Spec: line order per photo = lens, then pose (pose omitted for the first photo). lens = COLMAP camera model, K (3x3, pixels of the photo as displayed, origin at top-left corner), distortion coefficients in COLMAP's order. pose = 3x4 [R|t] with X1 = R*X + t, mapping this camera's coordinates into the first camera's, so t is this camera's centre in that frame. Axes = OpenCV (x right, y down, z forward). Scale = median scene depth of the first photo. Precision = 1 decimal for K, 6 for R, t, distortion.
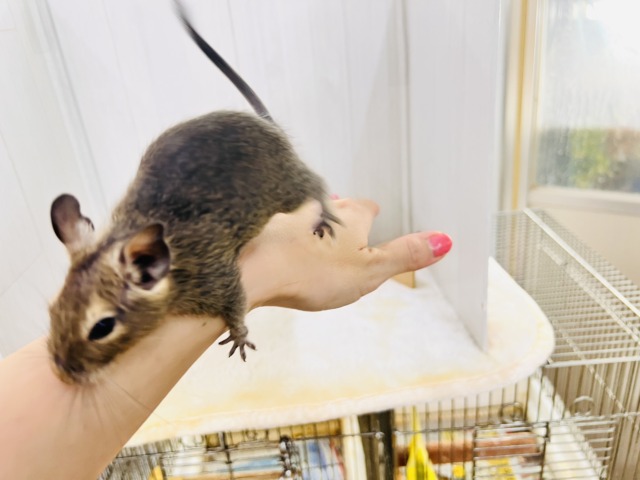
lens RADIAL K [[488.1, 0, 320.0], [0, 488.1, 240.0], [0, 0, 1]] dist [-0.000848, -0.004076]
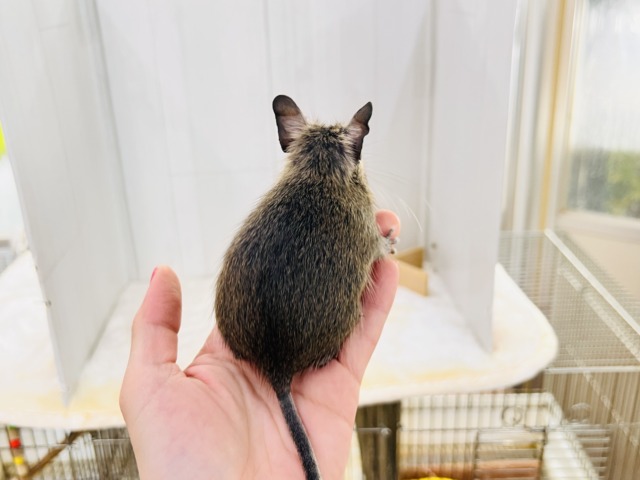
lens RADIAL K [[594.2, 0, 320.0], [0, 594.2, 240.0], [0, 0, 1]] dist [0.000768, 0.010851]
pose [[0.997851, 0.065277, 0.005653, -0.050570], [-0.065008, 0.997121, -0.039024, 0.051883], [-0.008185, 0.038573, 0.999222, -0.281611]]
